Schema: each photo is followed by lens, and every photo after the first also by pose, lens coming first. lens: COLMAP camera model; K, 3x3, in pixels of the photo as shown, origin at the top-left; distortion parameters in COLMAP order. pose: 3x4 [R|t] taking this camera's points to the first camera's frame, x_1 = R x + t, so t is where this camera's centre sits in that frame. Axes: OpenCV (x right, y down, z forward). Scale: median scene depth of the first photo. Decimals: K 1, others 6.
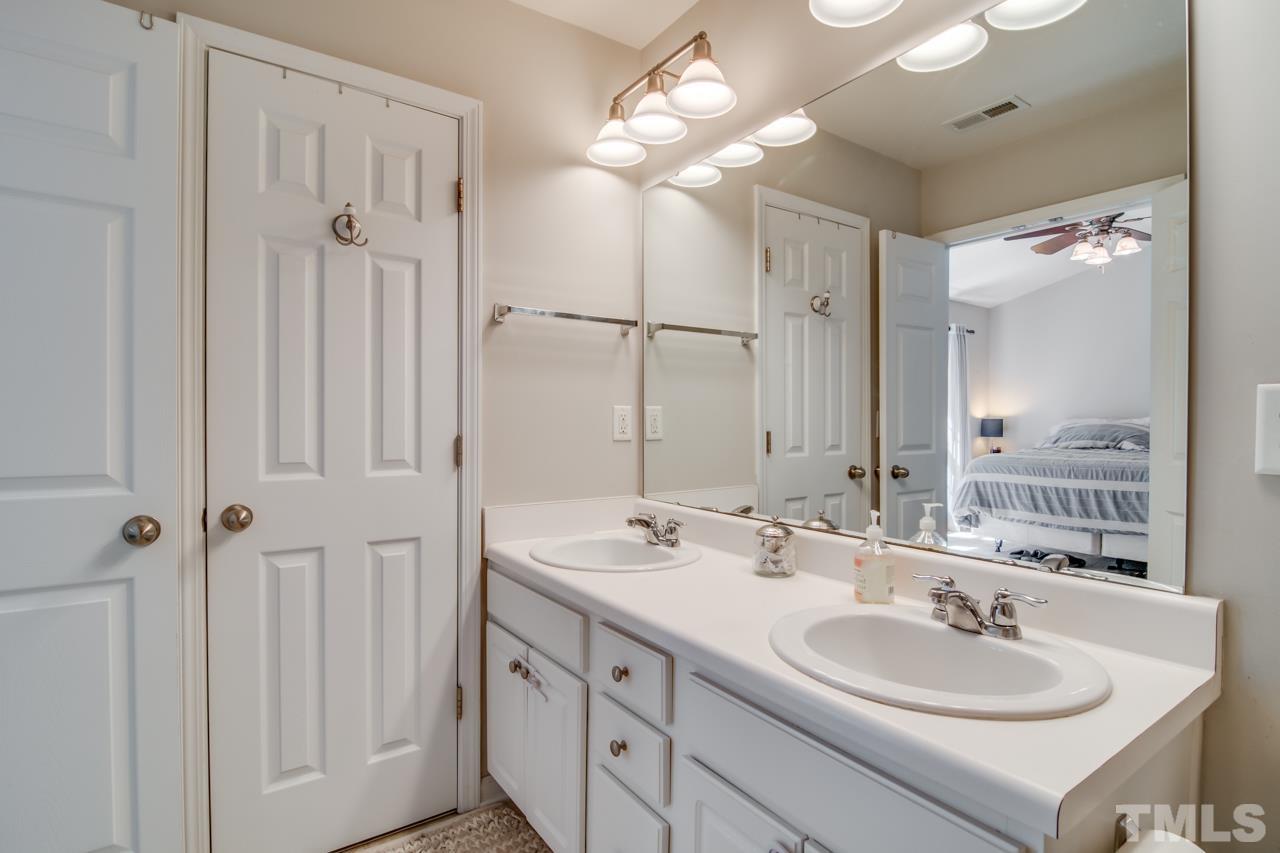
lens RADIAL K [[626.6, 0, 653.9], [0, 626.6, 432.2], [0, 0, 1]] dist [-0.000234, -0.012000]
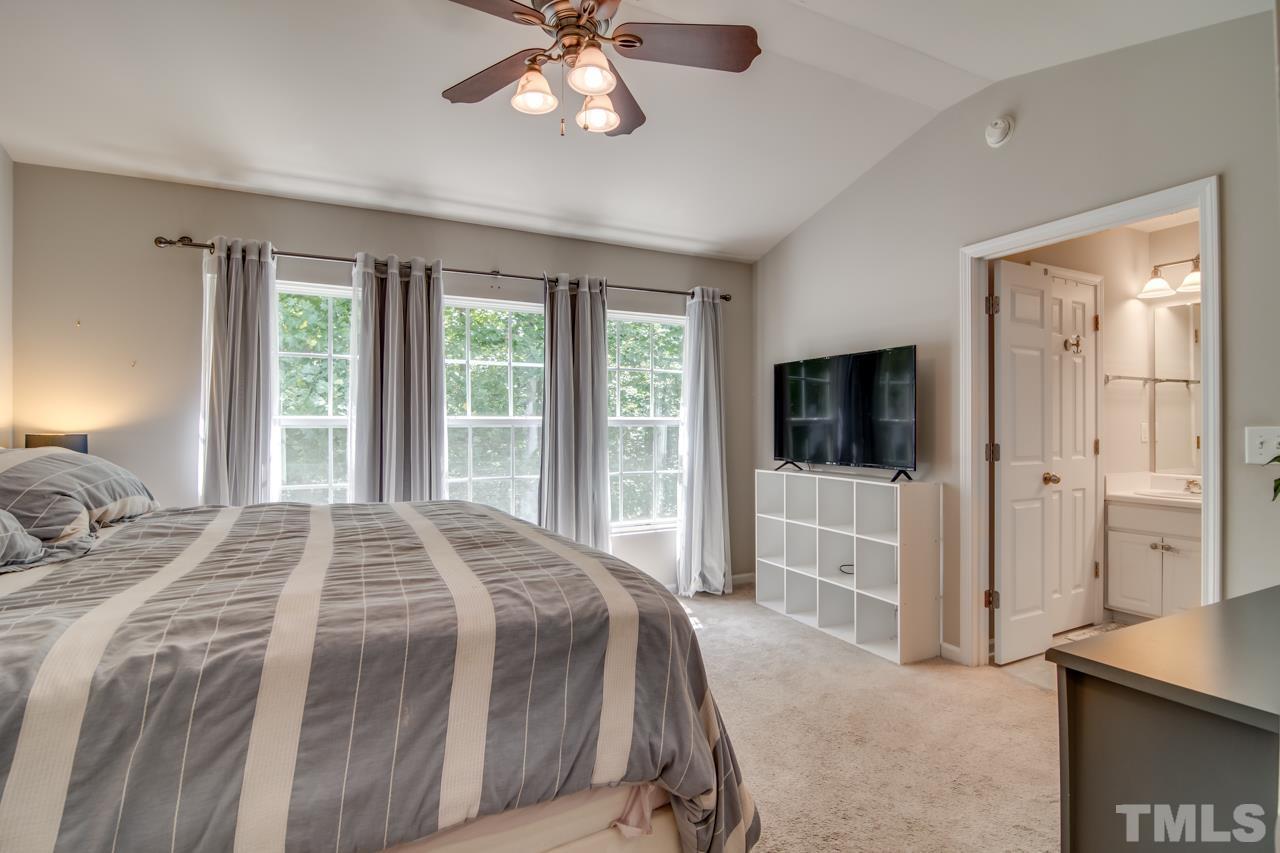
lens RADIAL K [[626.6, 0, 653.9], [0, 626.6, 432.2], [0, 0, 1]] dist [-0.000234, -0.012000]
pose [[0.992239, -0.009004, -0.124016, -1.481327], [0.007430, 0.999886, -0.013150, -0.002134], [0.124120, 0.012127, 0.992193, -1.200118]]
